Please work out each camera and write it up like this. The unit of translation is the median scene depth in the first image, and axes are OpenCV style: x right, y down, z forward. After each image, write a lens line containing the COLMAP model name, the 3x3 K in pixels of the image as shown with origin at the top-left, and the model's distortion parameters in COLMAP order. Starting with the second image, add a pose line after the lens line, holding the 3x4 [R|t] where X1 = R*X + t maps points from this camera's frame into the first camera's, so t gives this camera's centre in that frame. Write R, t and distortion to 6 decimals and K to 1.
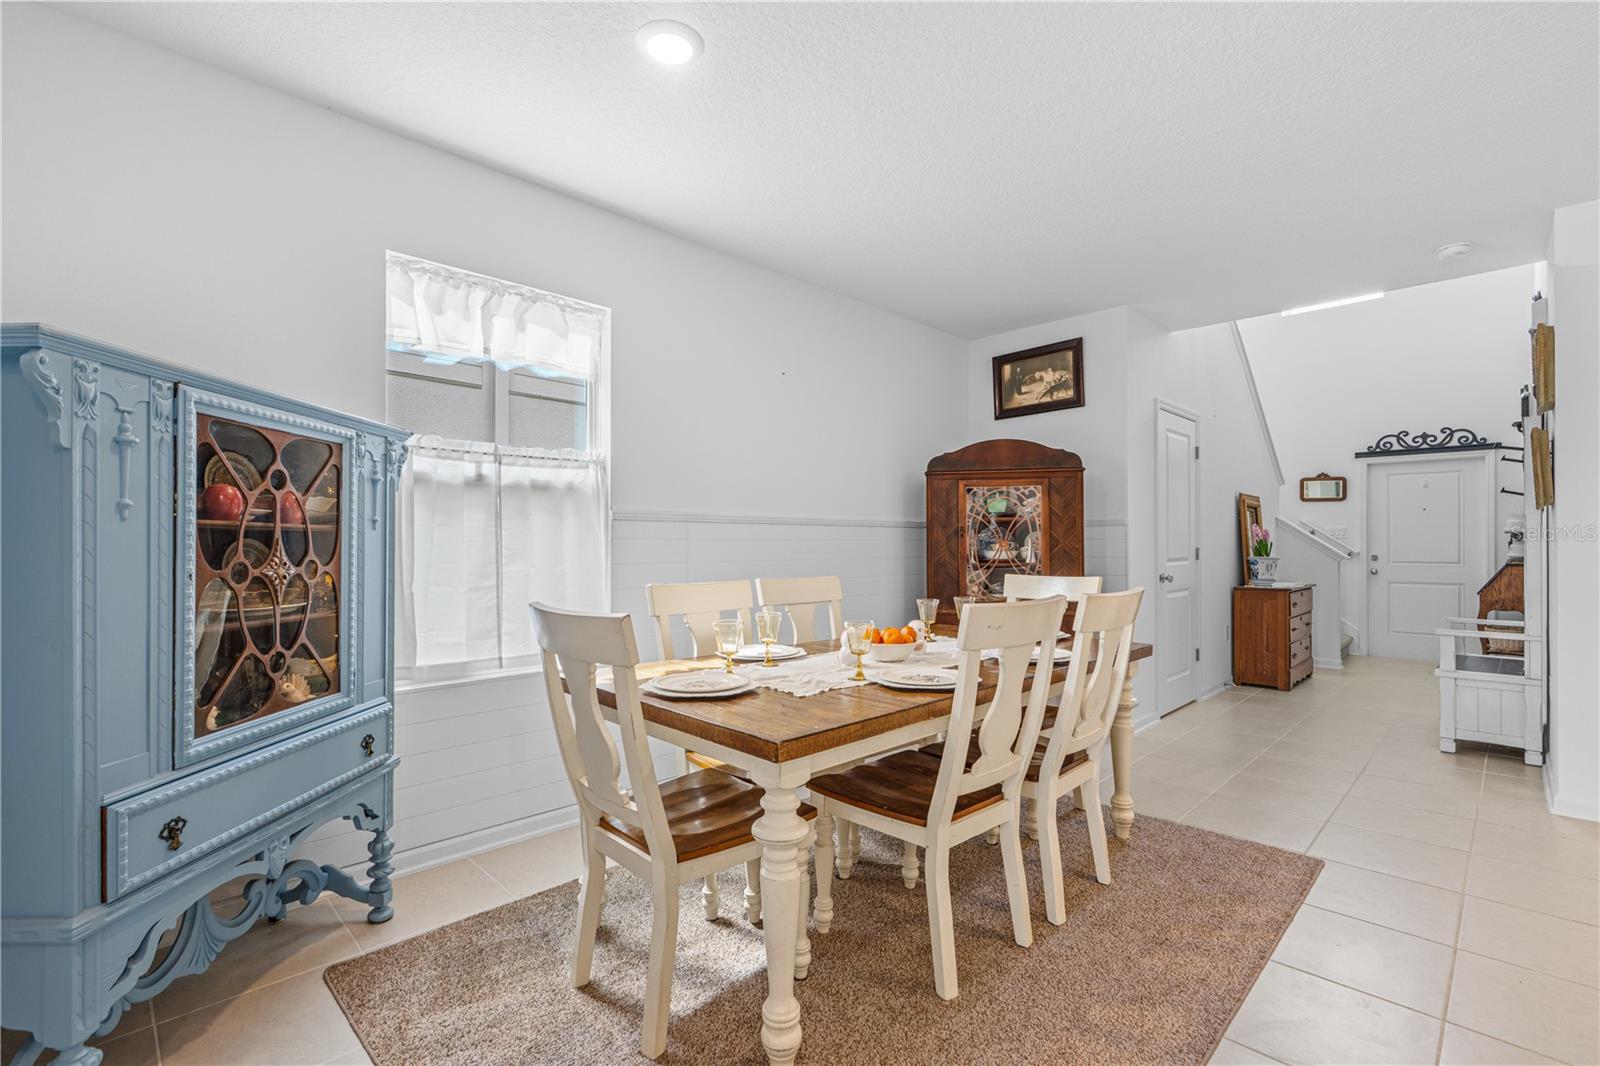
lens RADIAL K [[715.9, 0, 806.9], [0, 715.9, 540.5], [0, 0, 1]] dist [-0.003732, 0.000003]
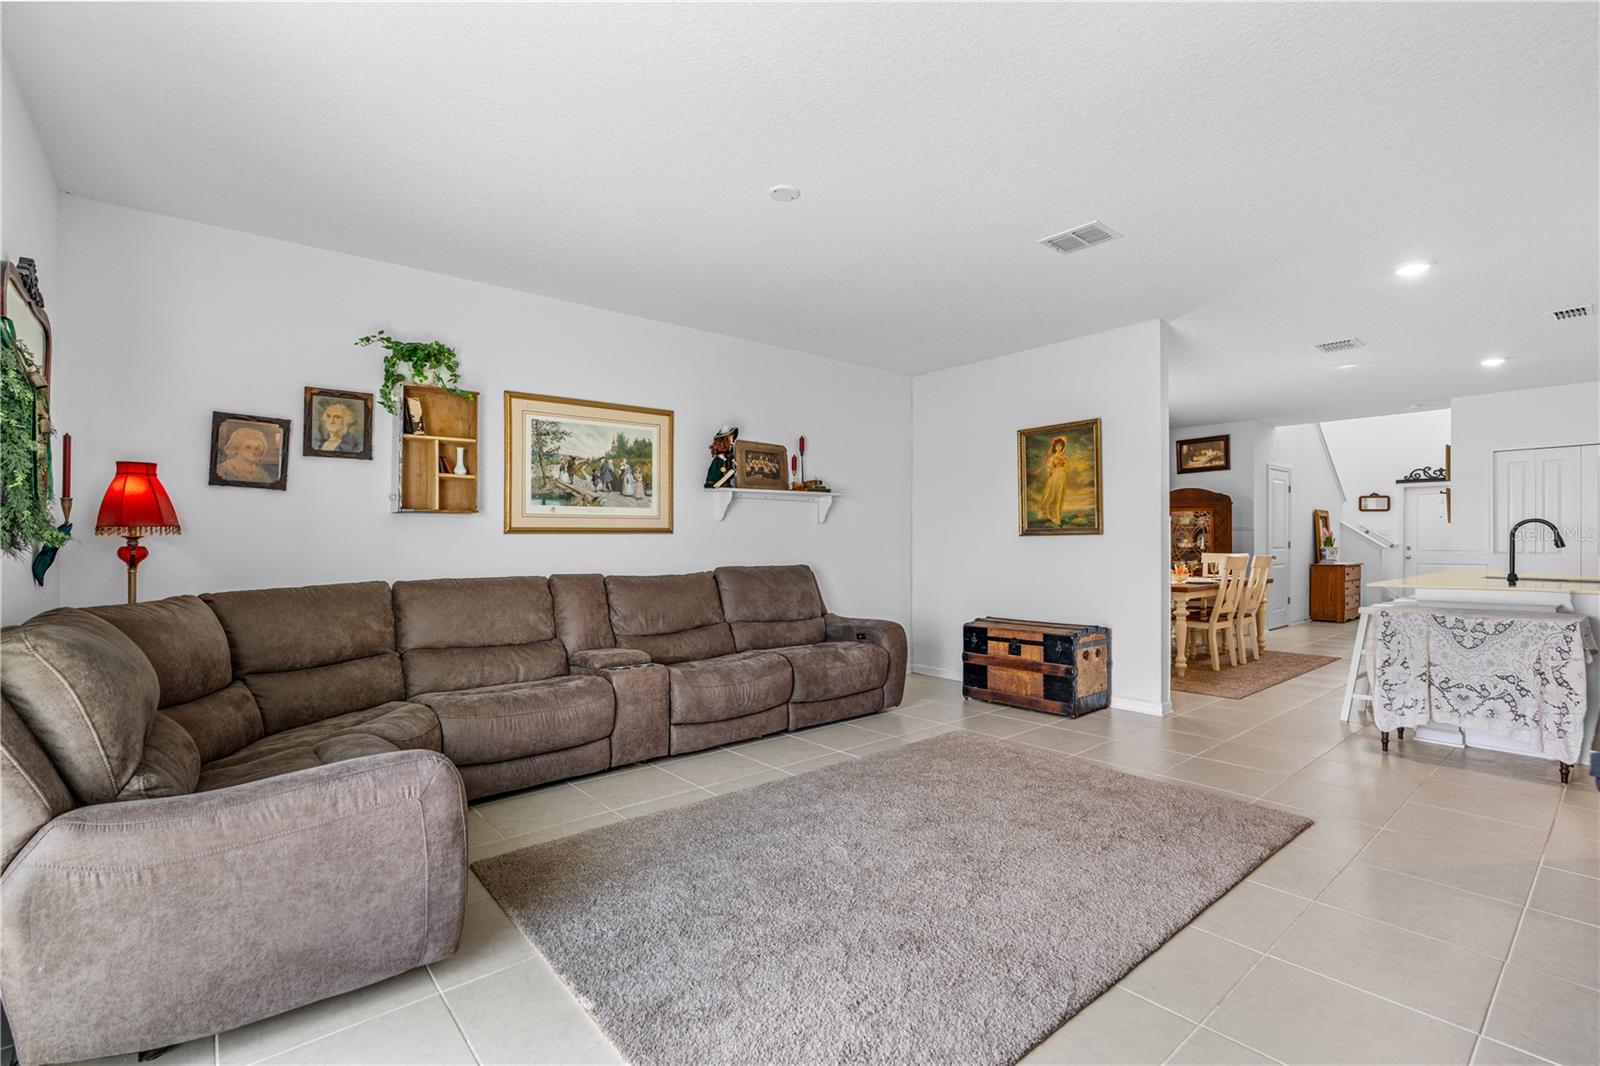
lens RADIAL K [[715.9, 0, 806.9], [0, 715.9, 540.5], [0, 0, 1]] dist [-0.003732, 0.000003]
pose [[0.996357, -0.000177, -0.085280, -0.481172], [0.000739, 0.999978, 0.006559, -0.004602], [0.085277, -0.006598, 0.996335, -0.843993]]
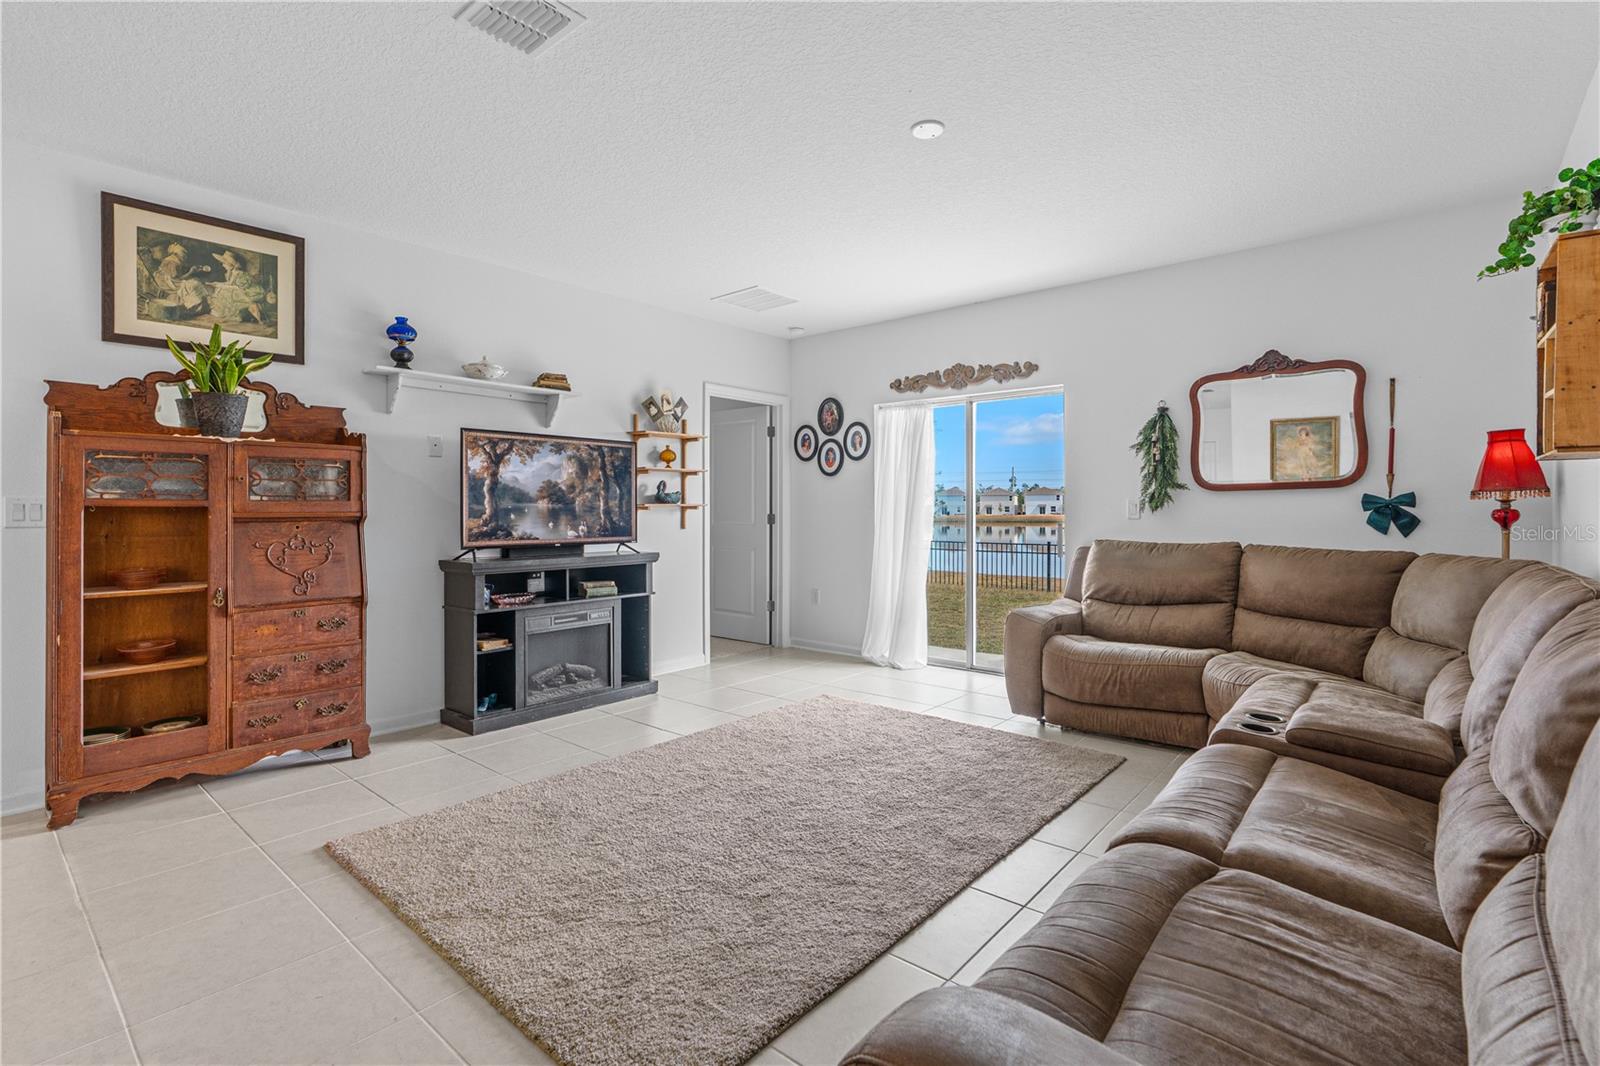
lens RADIAL K [[747.2, 0, 796.5], [0, 747.2, 509.1], [0, 0, 1]] dist [-0.003776, 0.000077]
pose [[-0.997322, 0.004971, -0.072962, -0.419326], [0.005324, 0.999975, -0.004640, 0.002852], [0.072937, -0.005016, -0.997324, 0.178092]]
